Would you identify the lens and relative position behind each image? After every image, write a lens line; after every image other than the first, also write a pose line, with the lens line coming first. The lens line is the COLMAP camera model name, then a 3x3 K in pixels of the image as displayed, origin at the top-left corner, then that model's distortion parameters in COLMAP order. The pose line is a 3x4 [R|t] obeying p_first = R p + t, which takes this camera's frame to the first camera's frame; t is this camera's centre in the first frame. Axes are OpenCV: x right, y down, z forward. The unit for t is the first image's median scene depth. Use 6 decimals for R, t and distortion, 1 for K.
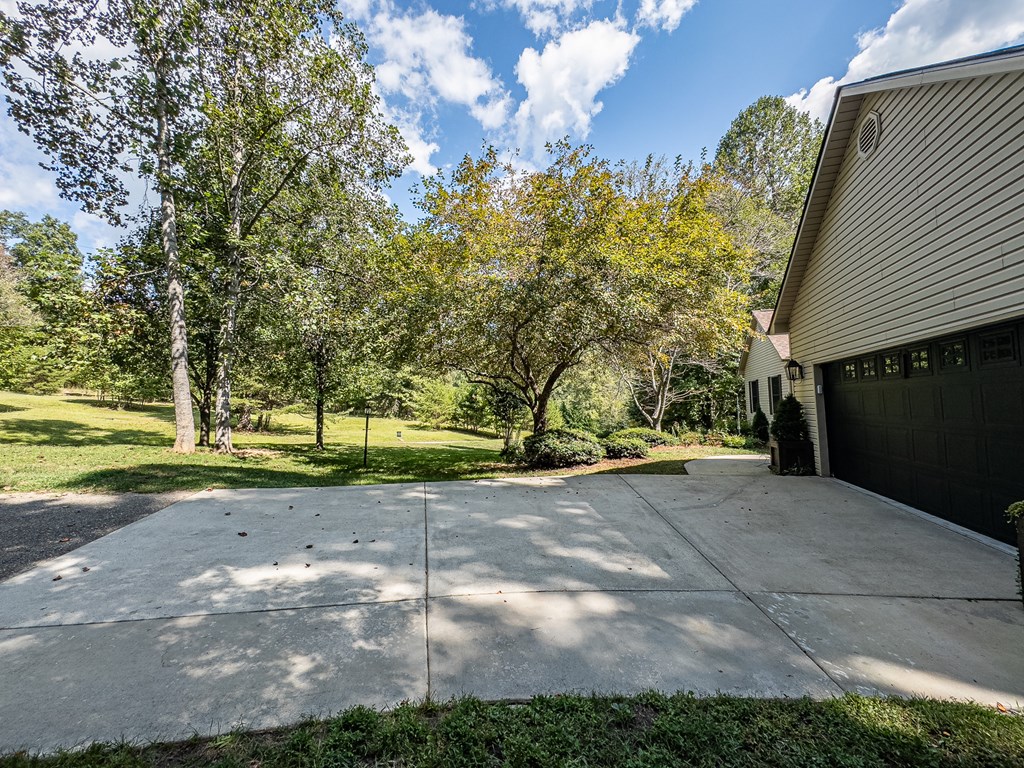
lens RADIAL K [[410.2, 0, 513.6], [0, 410.2, 385.2], [0, 0, 1]] dist [0.000731, -0.000023]
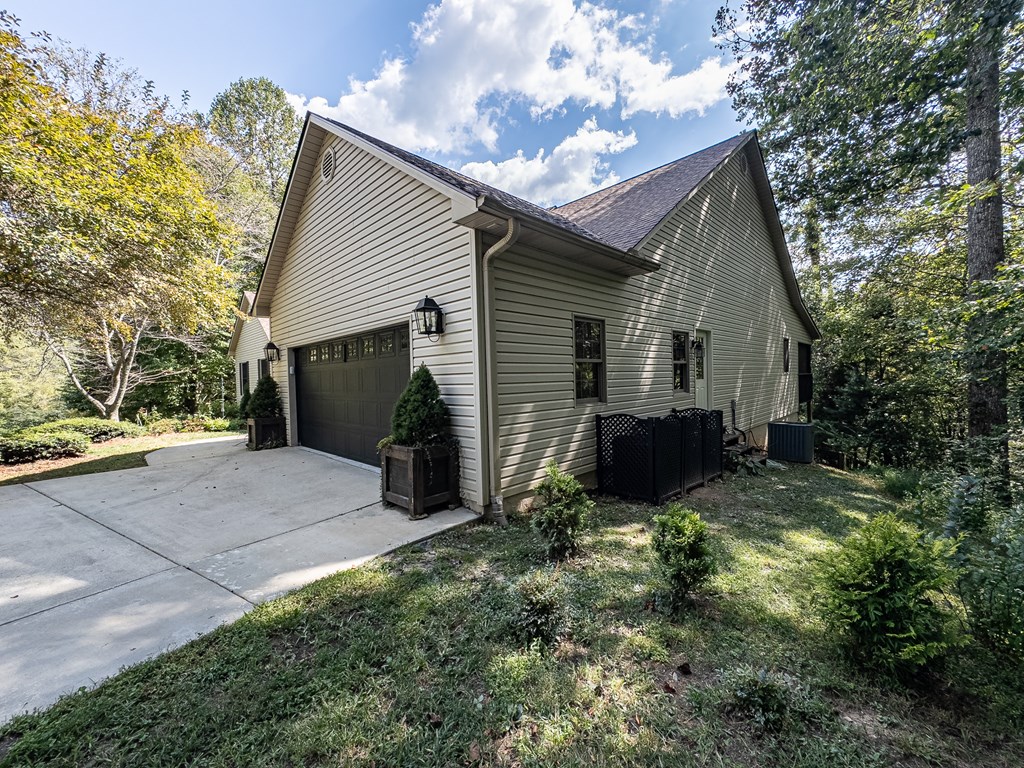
lens RADIAL K [[410.2, 0, 510.2], [0, 410.2, 383.0], [0, 0, 1]] dist [0.000731, -0.000023]
pose [[0.462324, 0.002913, 0.886706, 0.012979], [-0.032859, 0.999364, 0.013849, 0.007129], [-0.886102, -0.035539, 0.462126, -0.043950]]
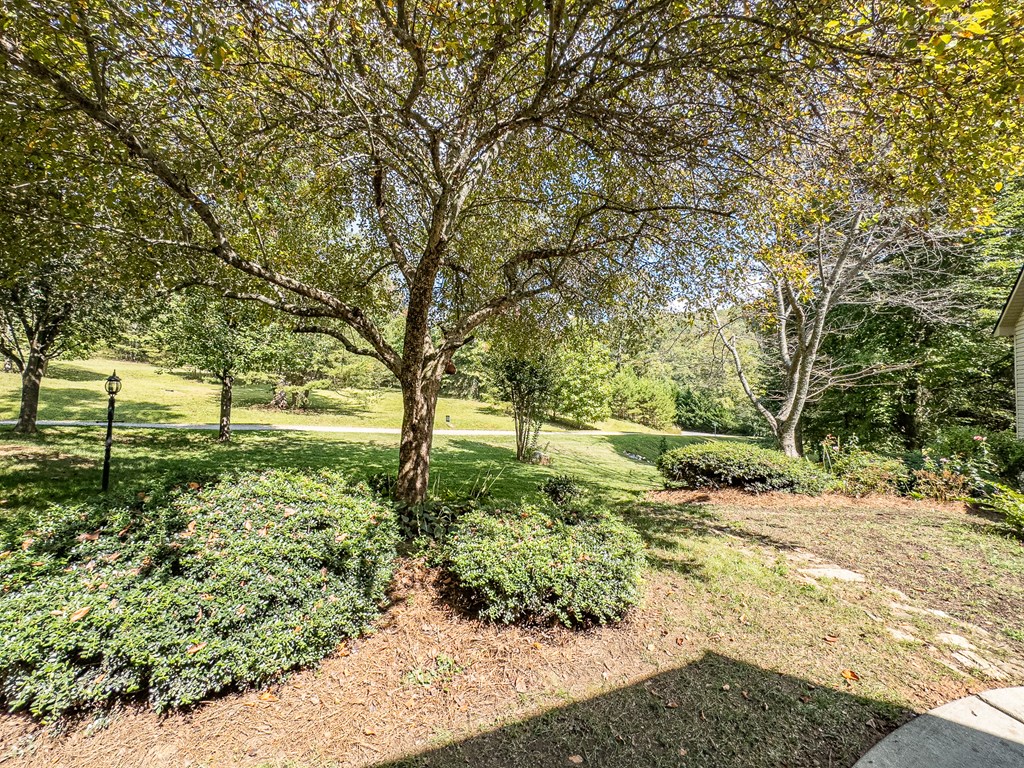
lens RADIAL K [[410.2, 0, 510.1], [0, 410.2, 384.1], [0, 0, 1]] dist [0.000731, -0.000023]
pose [[0.950874, 0.023618, -0.308676, 0.322133], [-0.011469, 0.999089, 0.041117, 0.037486], [0.309366, -0.035557, 0.950278, 0.758130]]
